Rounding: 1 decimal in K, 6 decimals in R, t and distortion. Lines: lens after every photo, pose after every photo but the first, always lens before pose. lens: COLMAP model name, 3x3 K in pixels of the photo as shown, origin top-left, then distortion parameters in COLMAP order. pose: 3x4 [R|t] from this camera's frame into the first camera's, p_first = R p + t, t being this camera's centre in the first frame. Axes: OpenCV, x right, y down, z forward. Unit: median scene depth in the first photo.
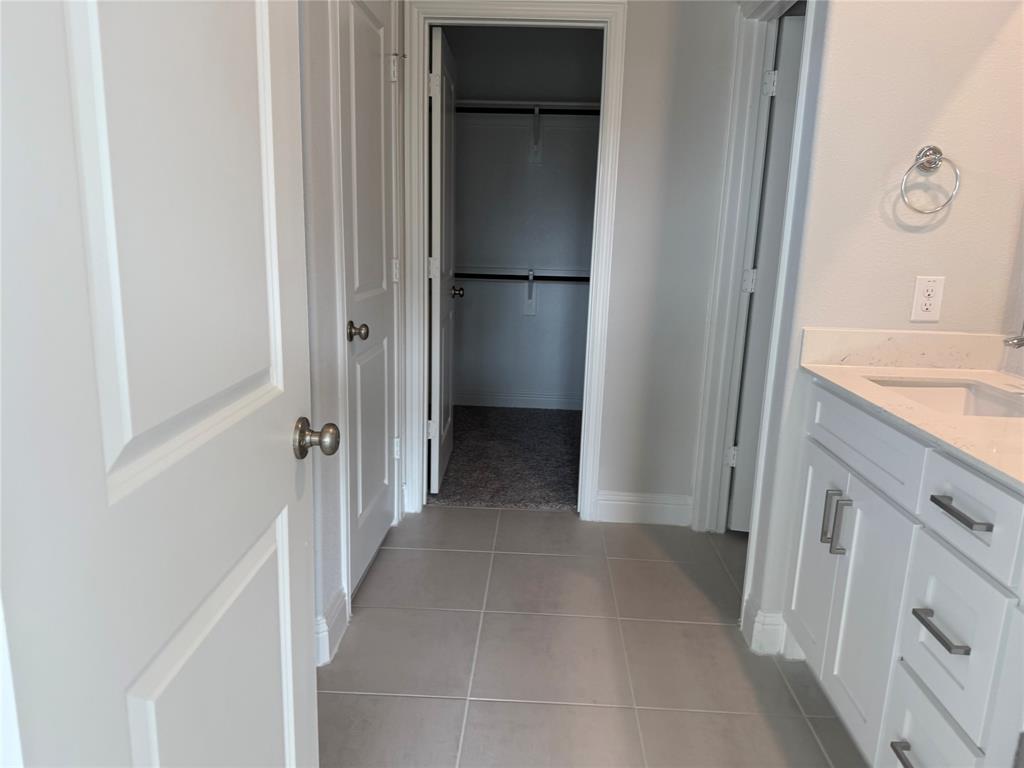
lens RADIAL K [[717.2, 0, 519.9], [0, 717.2, 378.7], [0, 0, 1]] dist [0.069961, -0.085236]
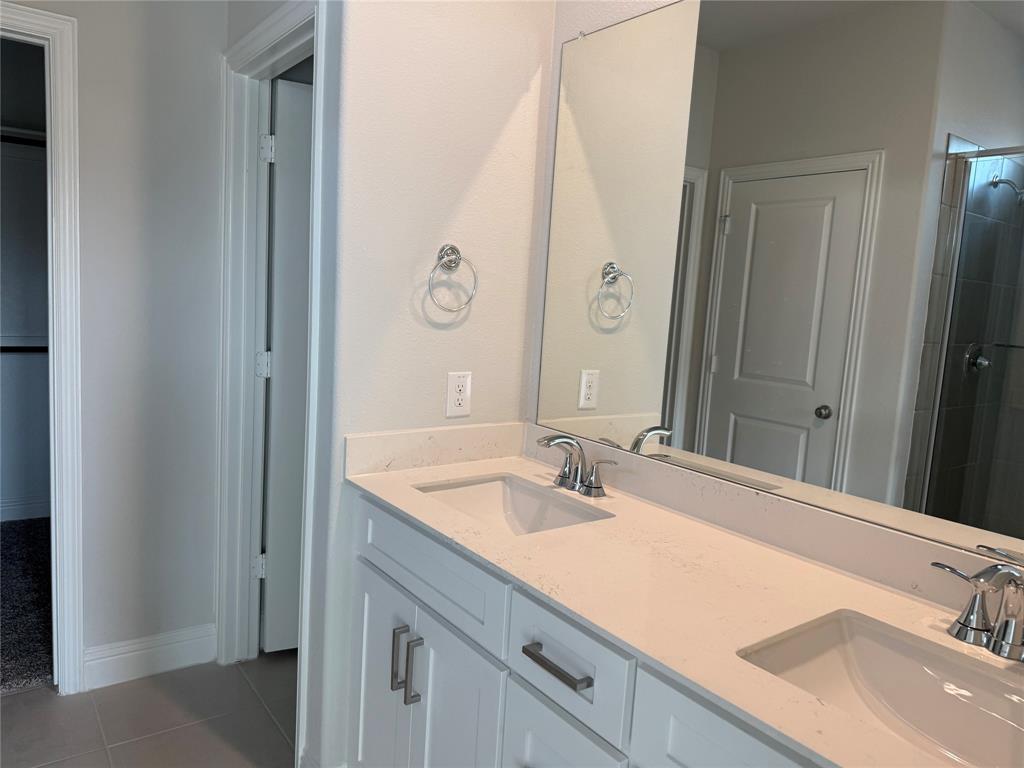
lens RADIAL K [[717.2, 0, 519.9], [0, 717.2, 378.7], [0, 0, 1]] dist [0.069961, -0.085236]
pose [[0.779237, -0.060859, 0.623767, 0.009590], [0.096873, 0.995009, -0.023938, -0.070935], [-0.619197, 0.079080, 0.781244, 0.126594]]
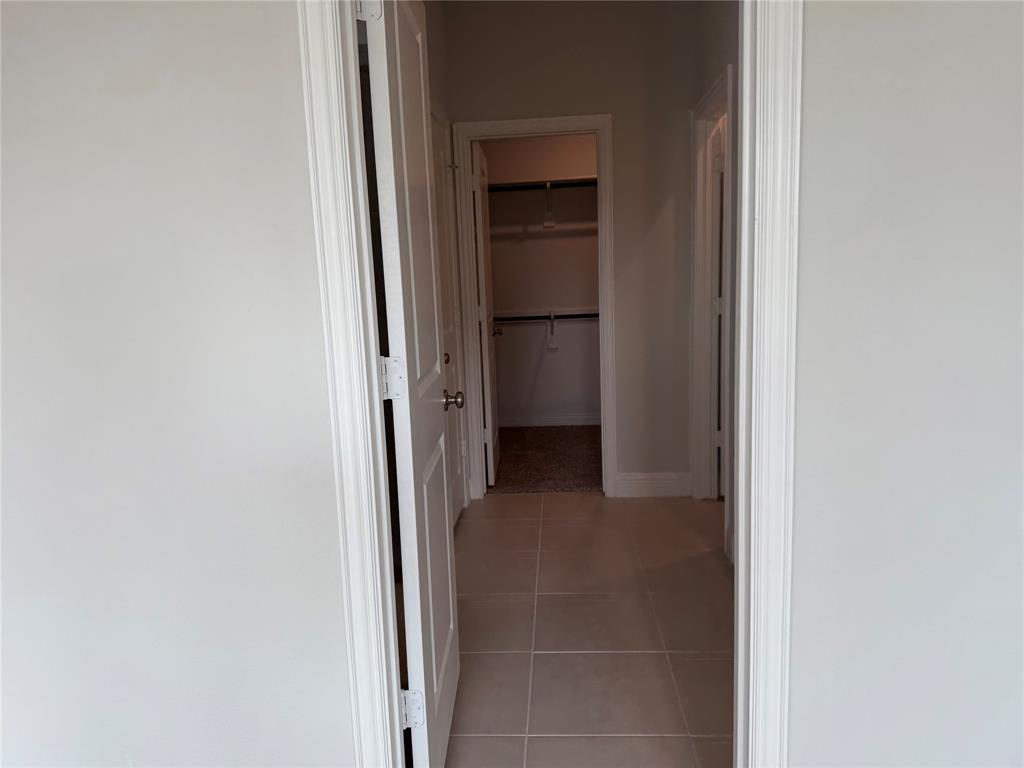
lens RADIAL K [[717.2, 0, 519.9], [0, 717.2, 378.7], [0, 0, 1]] dist [0.069961, -0.085236]
pose [[0.997350, -0.068894, -0.023381, -0.029365], [0.067118, 0.995304, -0.069752, 0.074563], [0.028077, 0.067998, 0.997290, -0.364570]]
